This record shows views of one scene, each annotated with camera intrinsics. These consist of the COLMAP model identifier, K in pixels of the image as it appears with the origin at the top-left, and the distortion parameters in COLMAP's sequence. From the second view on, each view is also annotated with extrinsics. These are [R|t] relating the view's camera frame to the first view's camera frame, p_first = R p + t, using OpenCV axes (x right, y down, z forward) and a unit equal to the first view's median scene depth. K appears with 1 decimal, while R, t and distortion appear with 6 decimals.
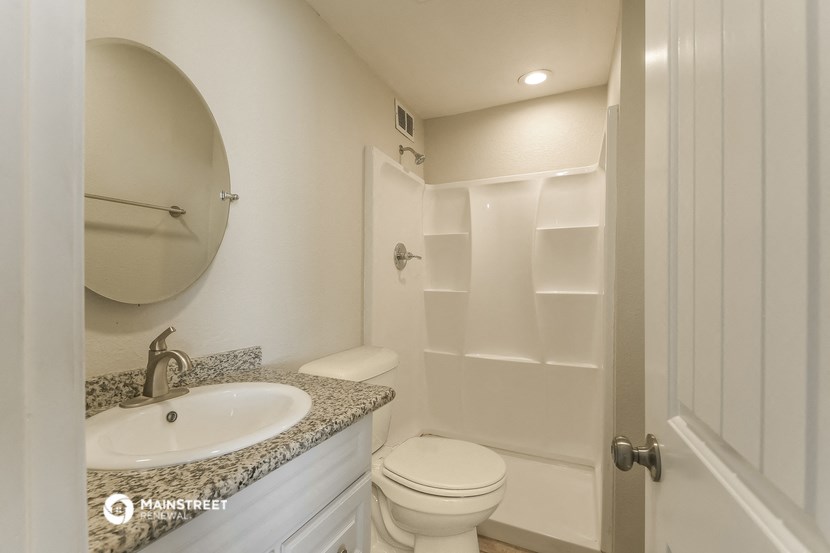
lens RADIAL K [[365.9, 0, 415.0], [0, 365.9, 276.5], [0, 0, 1]] dist [0.001186, 0.000103]
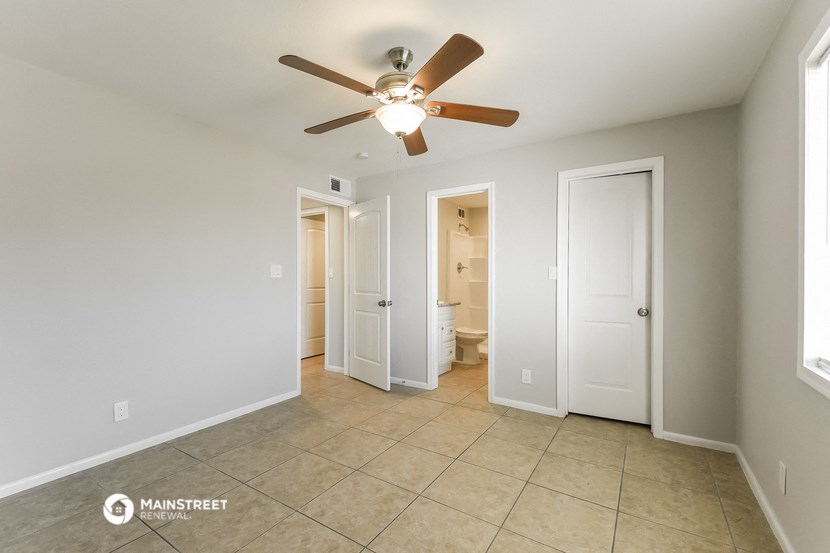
lens RADIAL K [[365.9, 0, 415.0], [0, 365.9, 276.5], [0, 0, 1]] dist [0.001186, 0.000103]
pose [[0.991000, 0.000689, -0.133859, -0.005764], [-0.000557, 0.999999, 0.001027, 0.004968], [0.133859, -0.000943, 0.991000, -1.524934]]
